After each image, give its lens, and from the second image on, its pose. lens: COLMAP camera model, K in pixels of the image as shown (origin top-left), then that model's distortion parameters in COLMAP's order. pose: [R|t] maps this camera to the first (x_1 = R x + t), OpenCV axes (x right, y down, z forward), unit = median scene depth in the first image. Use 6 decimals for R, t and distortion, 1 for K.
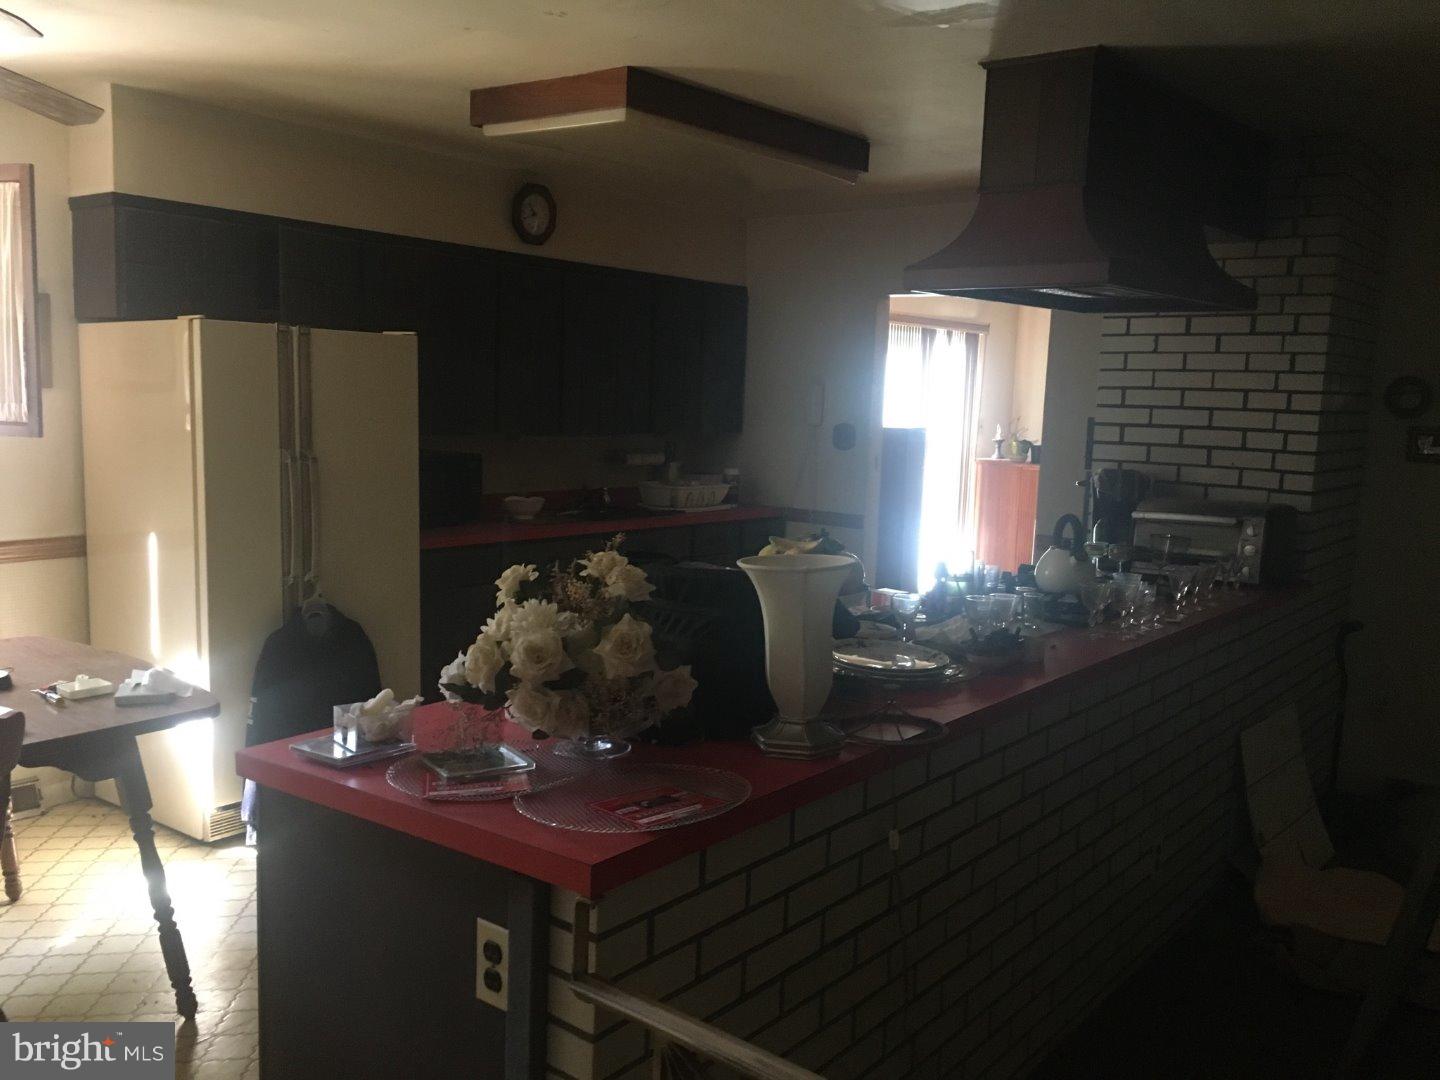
lens RADIAL K [[1220.9, 0, 717.0], [0, 1220.9, 546.5], [0, 0, 1]] dist [0.081793, -0.106326]
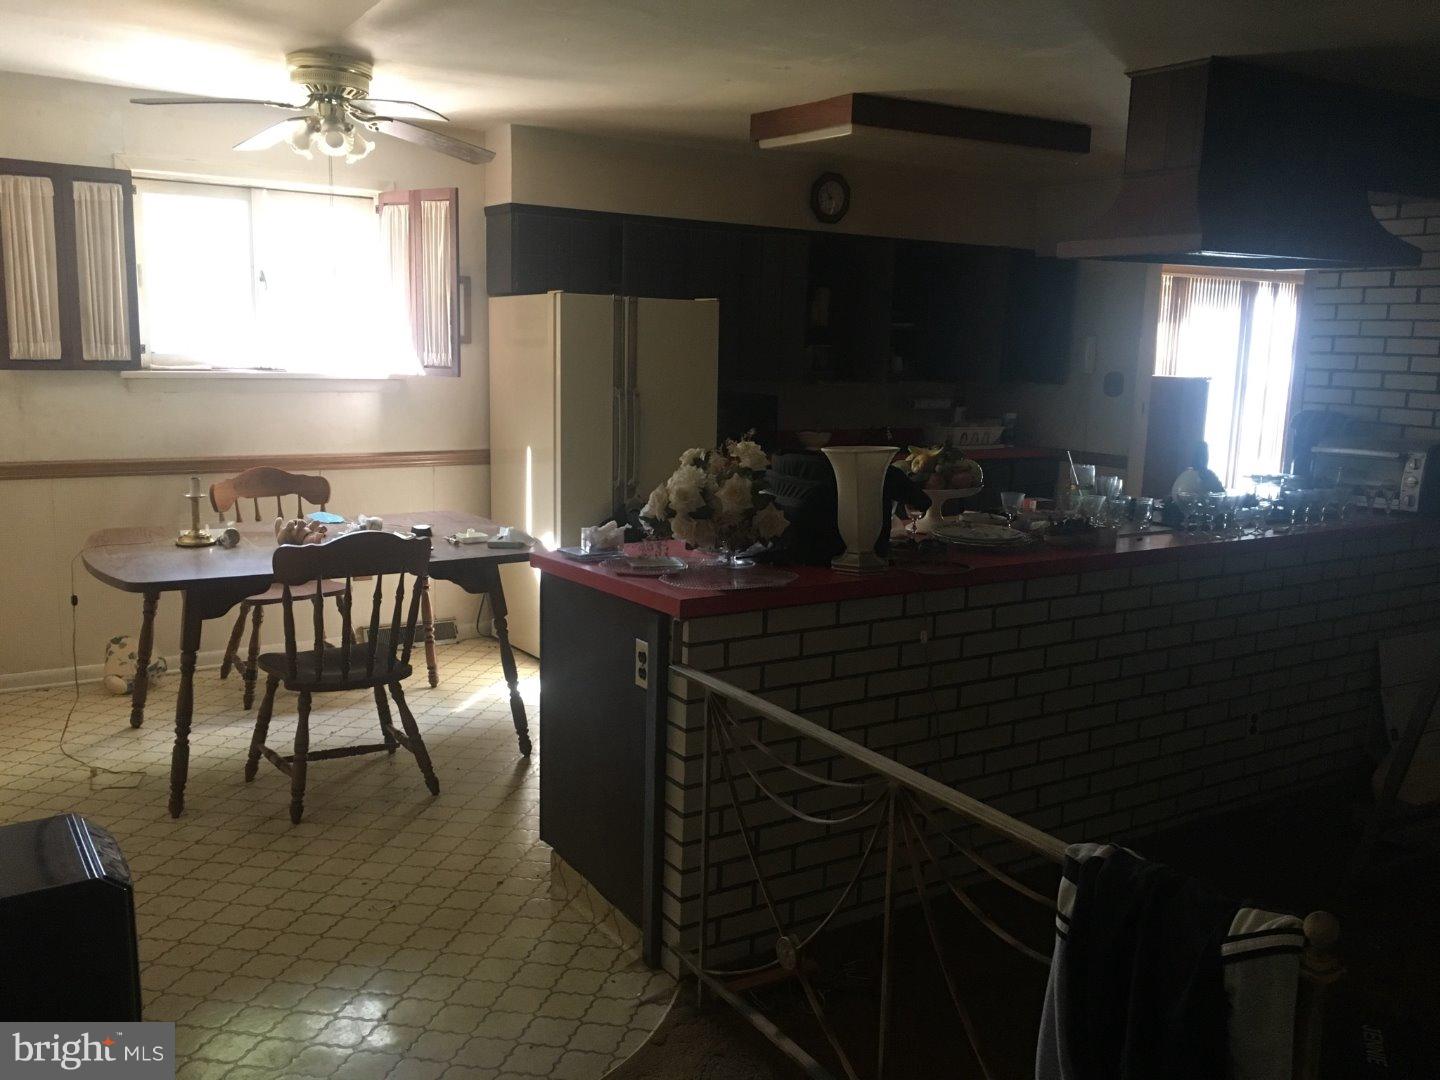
lens RADIAL K [[1220.9, 0, 717.0], [0, 1220.9, 546.5], [0, 0, 1]] dist [0.081793, -0.106326]
pose [[0.947621, 0.047404, -0.315861, 0.203958], [-0.037145, 0.998571, 0.038425, 0.043698], [0.317231, -0.024680, 0.948027, -0.273049]]
